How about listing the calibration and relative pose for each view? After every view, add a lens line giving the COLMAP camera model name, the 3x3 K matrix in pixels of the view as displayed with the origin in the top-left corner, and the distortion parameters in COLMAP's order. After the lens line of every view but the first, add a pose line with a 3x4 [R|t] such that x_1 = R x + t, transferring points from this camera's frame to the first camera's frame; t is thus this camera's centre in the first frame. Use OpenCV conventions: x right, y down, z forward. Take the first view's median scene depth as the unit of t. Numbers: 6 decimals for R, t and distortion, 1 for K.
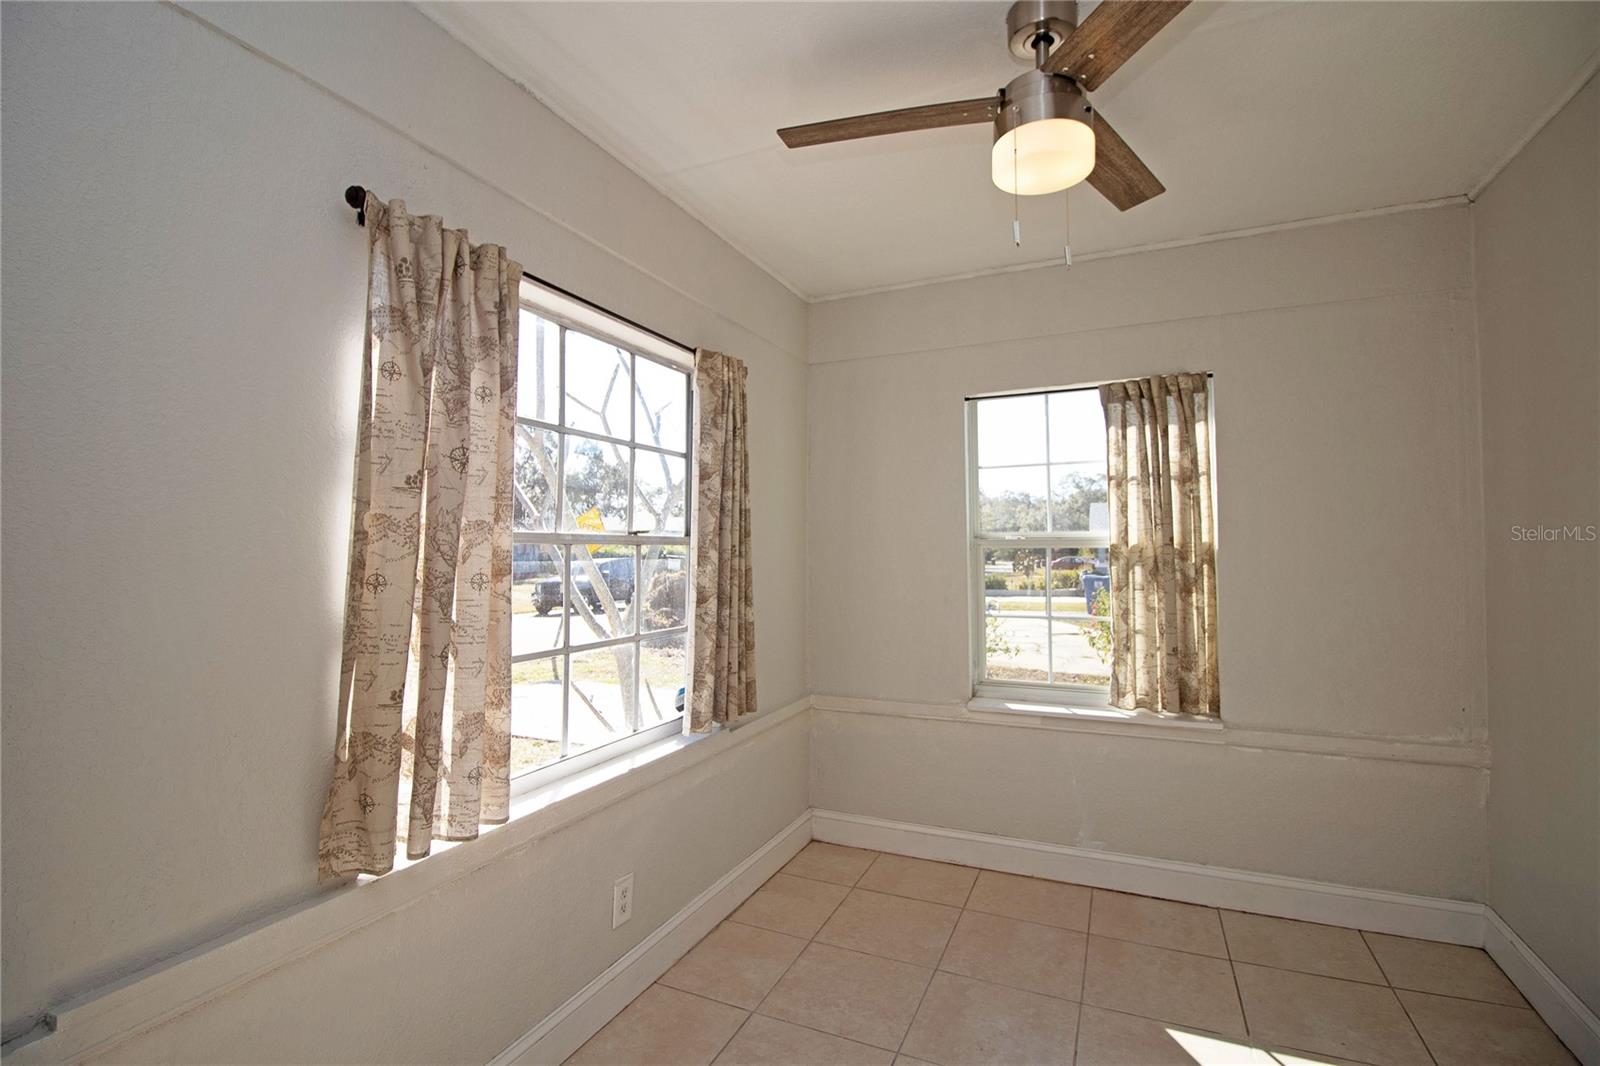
lens RADIAL K [[735.3, 0, 787.0], [0, 735.3, 522.3], [0, 0, 1]] dist [0.000619, -0.014052]
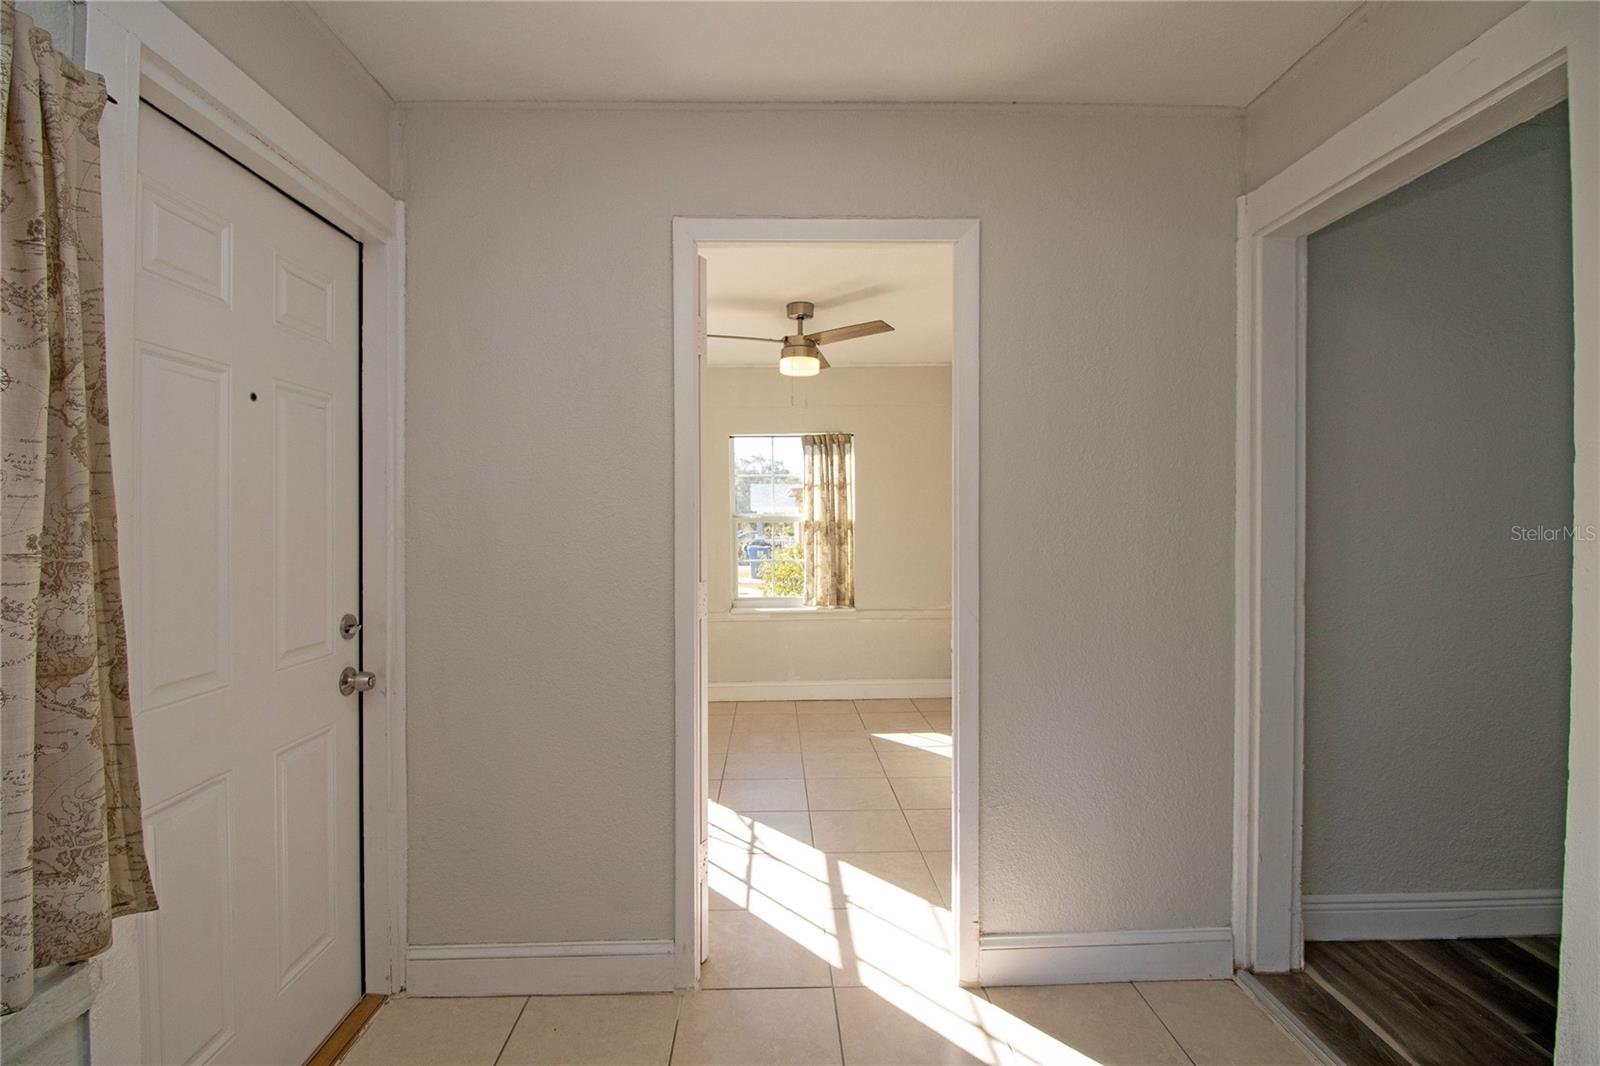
lens RADIAL K [[735.3, 0, 787.0], [0, 735.3, 522.3], [0, 0, 1]] dist [0.000619, -0.014052]
pose [[0.900838, -0.002697, 0.434146, -0.431155], [-0.011514, 0.999481, 0.030099, -0.021960], [-0.434002, -0.032113, 0.900339, -0.694391]]
